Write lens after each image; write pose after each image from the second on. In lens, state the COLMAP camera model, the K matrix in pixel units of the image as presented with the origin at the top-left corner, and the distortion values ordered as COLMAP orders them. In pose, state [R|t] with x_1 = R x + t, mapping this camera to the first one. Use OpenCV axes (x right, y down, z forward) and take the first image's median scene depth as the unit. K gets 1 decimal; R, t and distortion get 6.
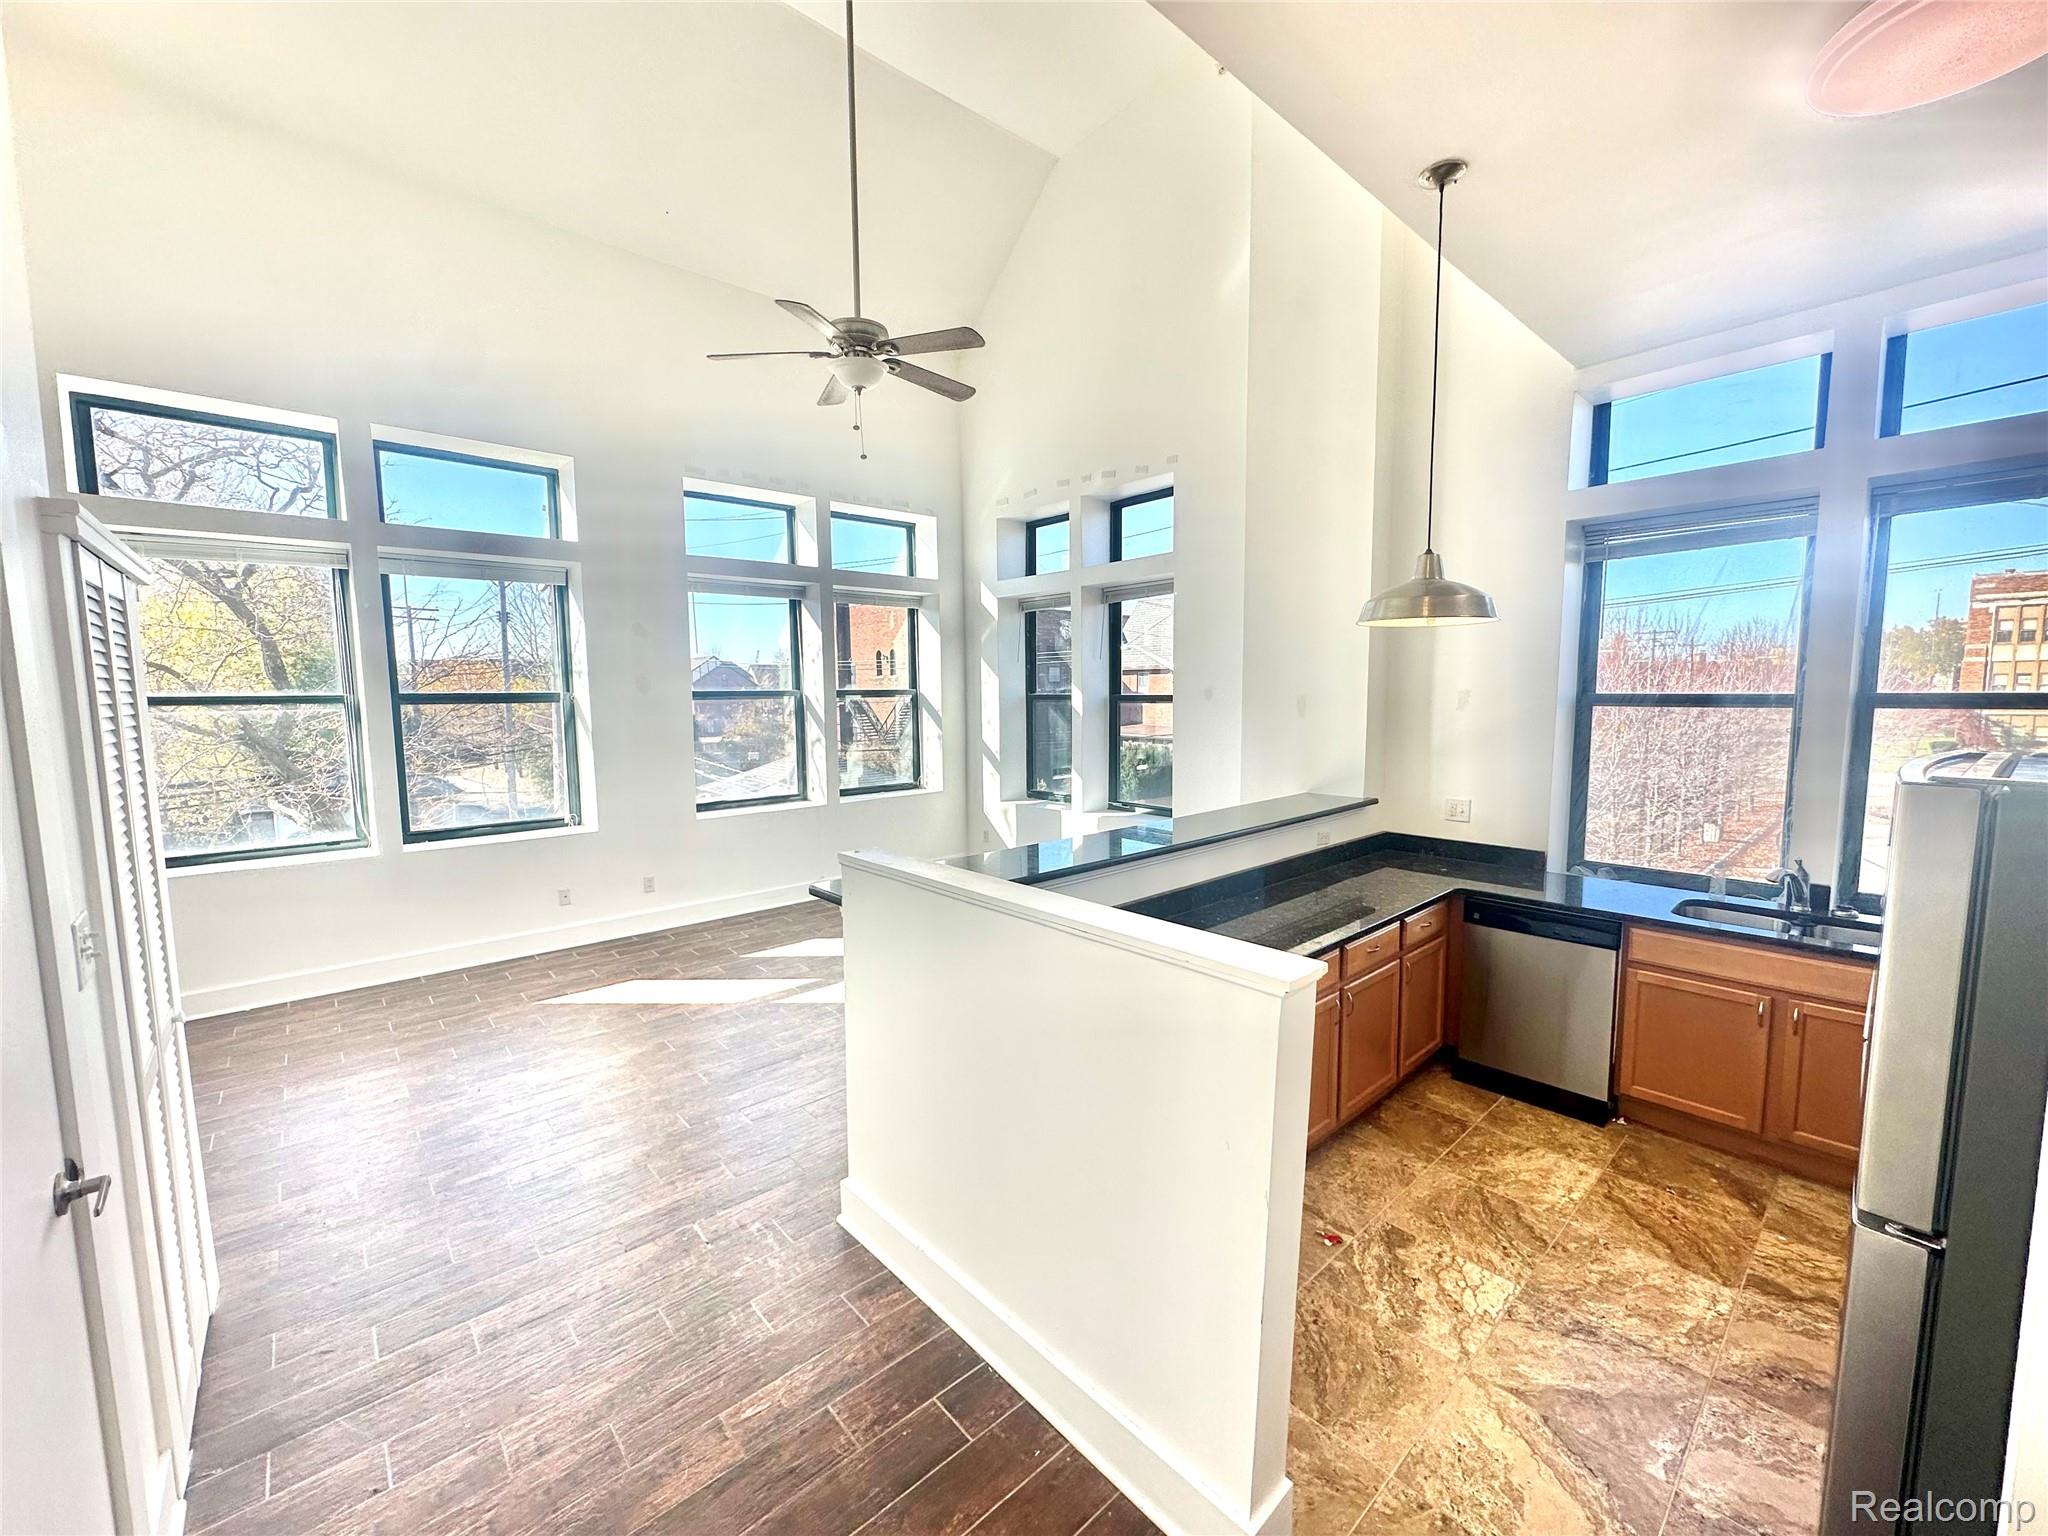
lens RADIAL K [[815.0, 0, 1022.4], [0, 815.0, 769.8], [0, 0, 1]] dist [-0.002923, -0.000043]
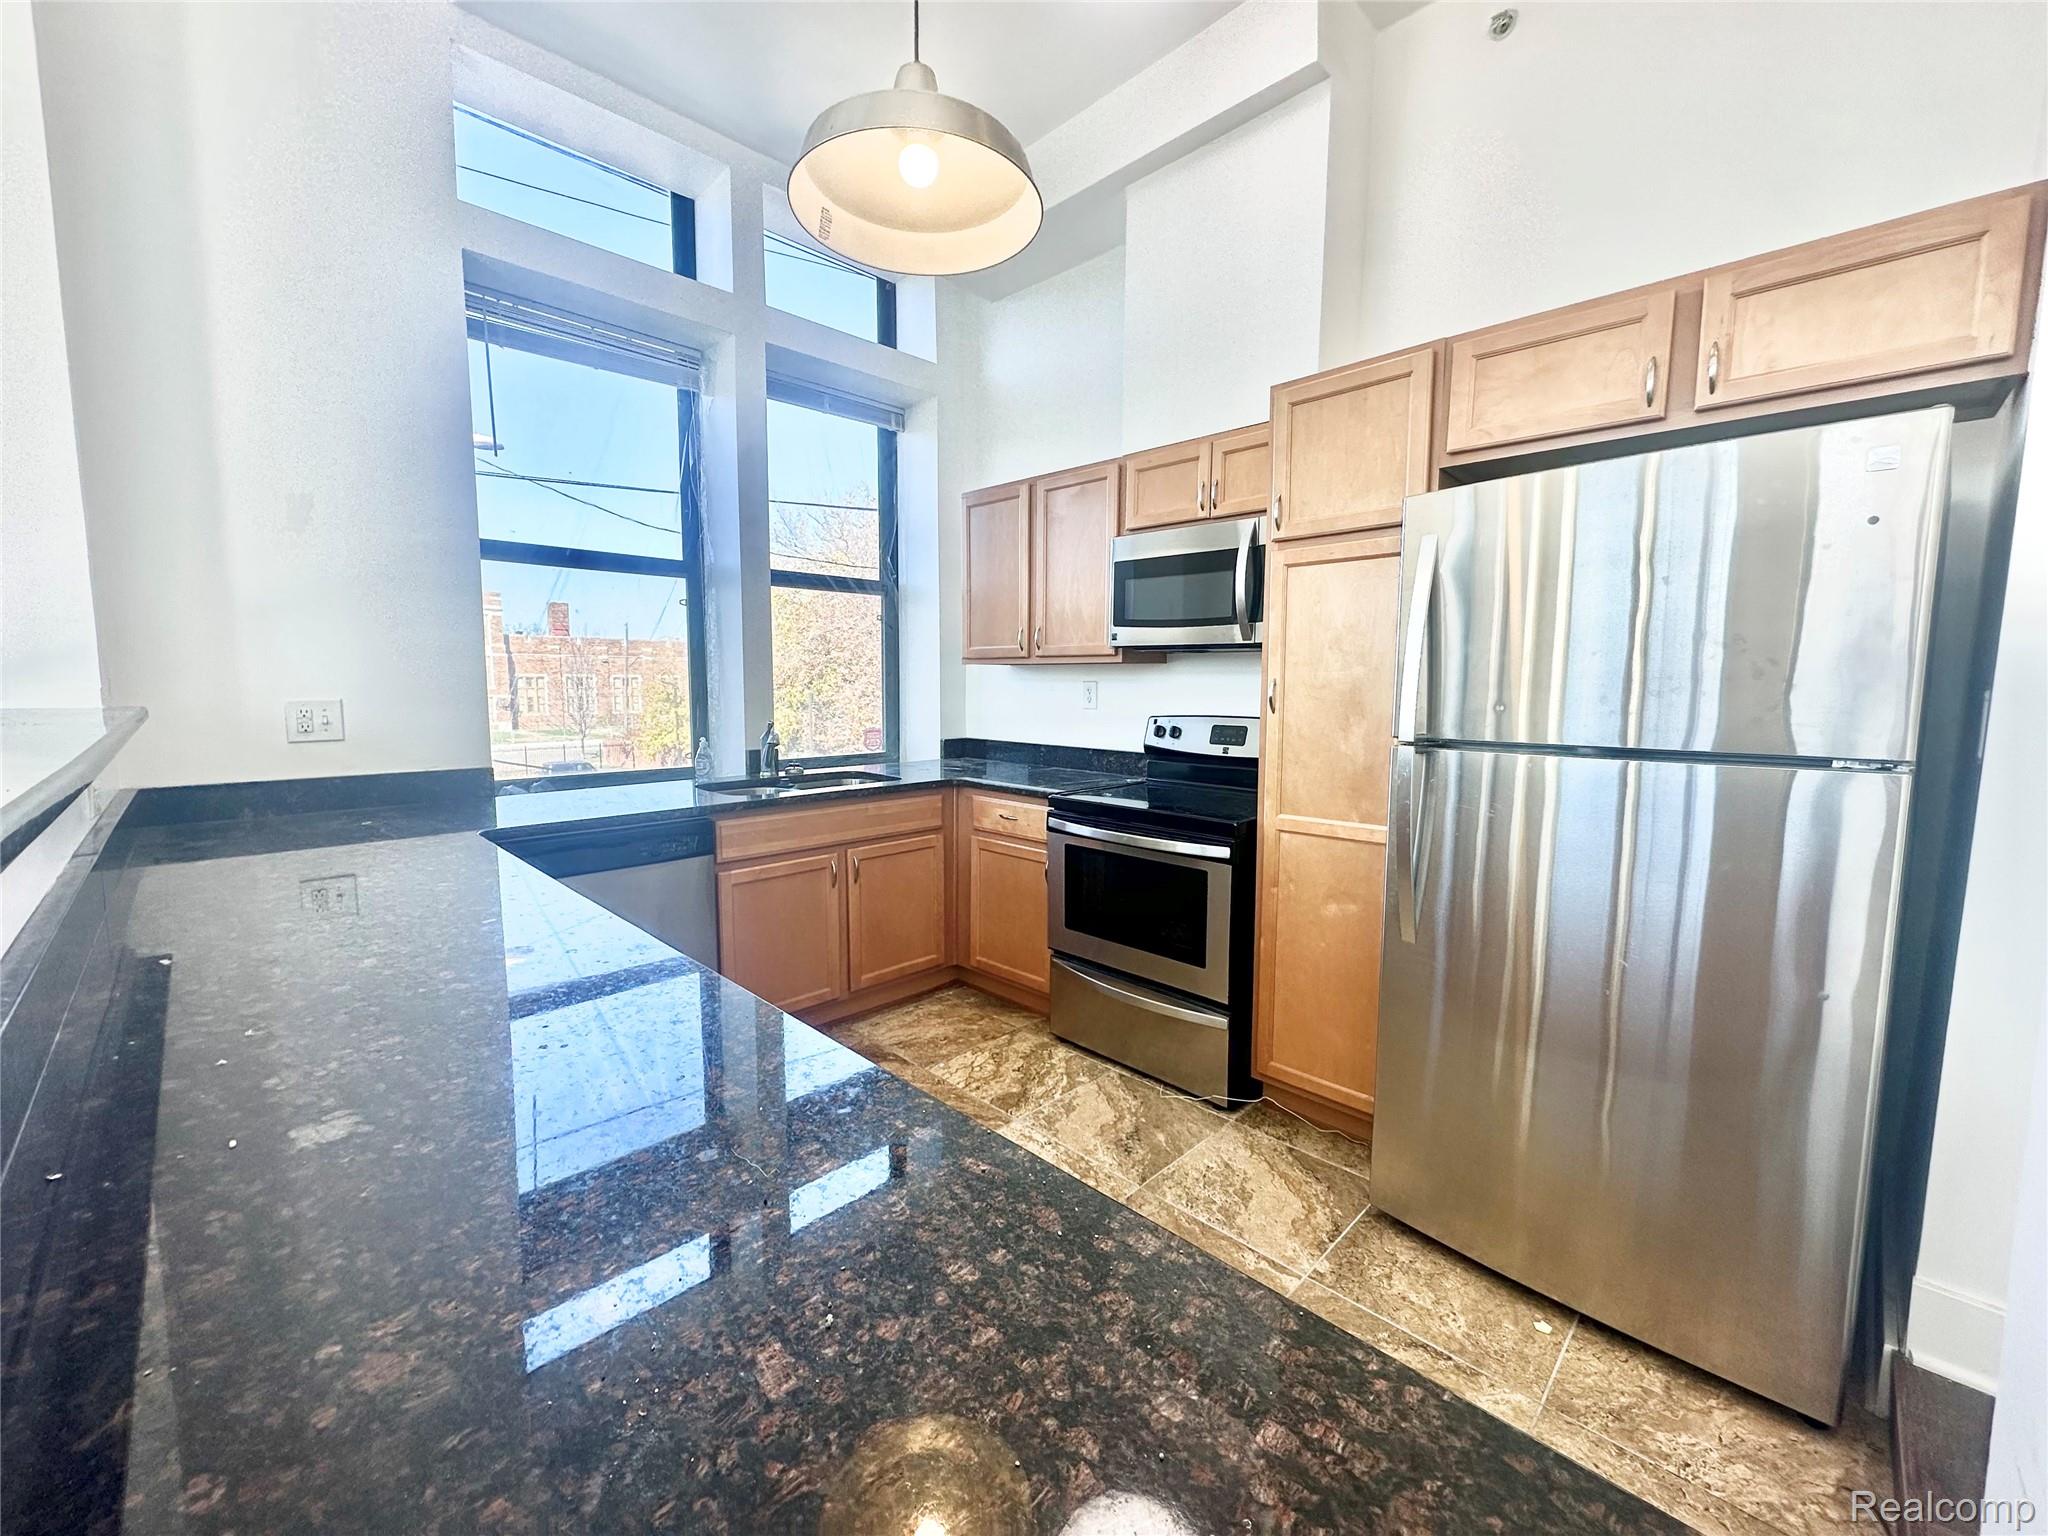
lens RADIAL K [[815.0, 0, 1023.6], [0, 815.0, 768.5], [0, 0, 1]] dist [-0.002923, -0.000043]
pose [[-0.062040, -0.100310, 0.993020, -0.054387], [0.091879, 0.990138, 0.105759, 0.119295], [-0.993836, 0.097799, -0.052212, 1.003133]]
